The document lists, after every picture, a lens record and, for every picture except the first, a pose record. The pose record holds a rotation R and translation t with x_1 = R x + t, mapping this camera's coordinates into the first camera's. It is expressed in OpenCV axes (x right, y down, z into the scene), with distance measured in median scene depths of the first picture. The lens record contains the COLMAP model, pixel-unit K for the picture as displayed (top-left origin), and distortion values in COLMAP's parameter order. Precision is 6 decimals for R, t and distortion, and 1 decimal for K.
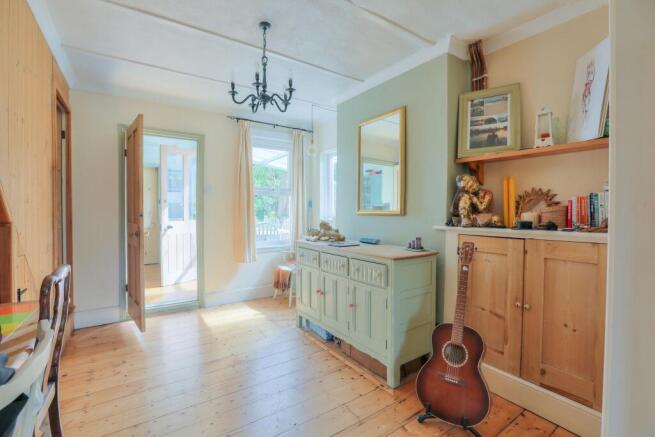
lens RADIAL K [[306.7, 0, 327.5], [0, 306.7, 218.5], [0, 0, 1]] dist [-0.000745, -0.000046]
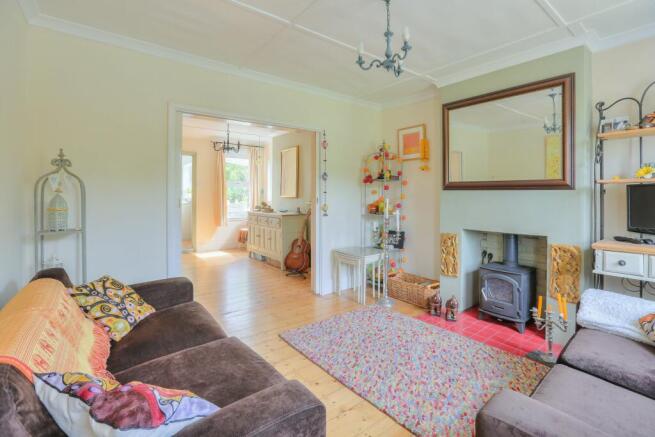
lens RADIAL K [[307.8, 0, 326.1], [0, 307.8, 196.8], [0, 0, 1]] dist [-0.000317, -0.000013]
pose [[0.998355, -0.007180, 0.056882, 0.263831], [0.008431, 0.999727, -0.021790, 0.025130], [-0.056710, 0.022233, 0.998143, -0.894282]]
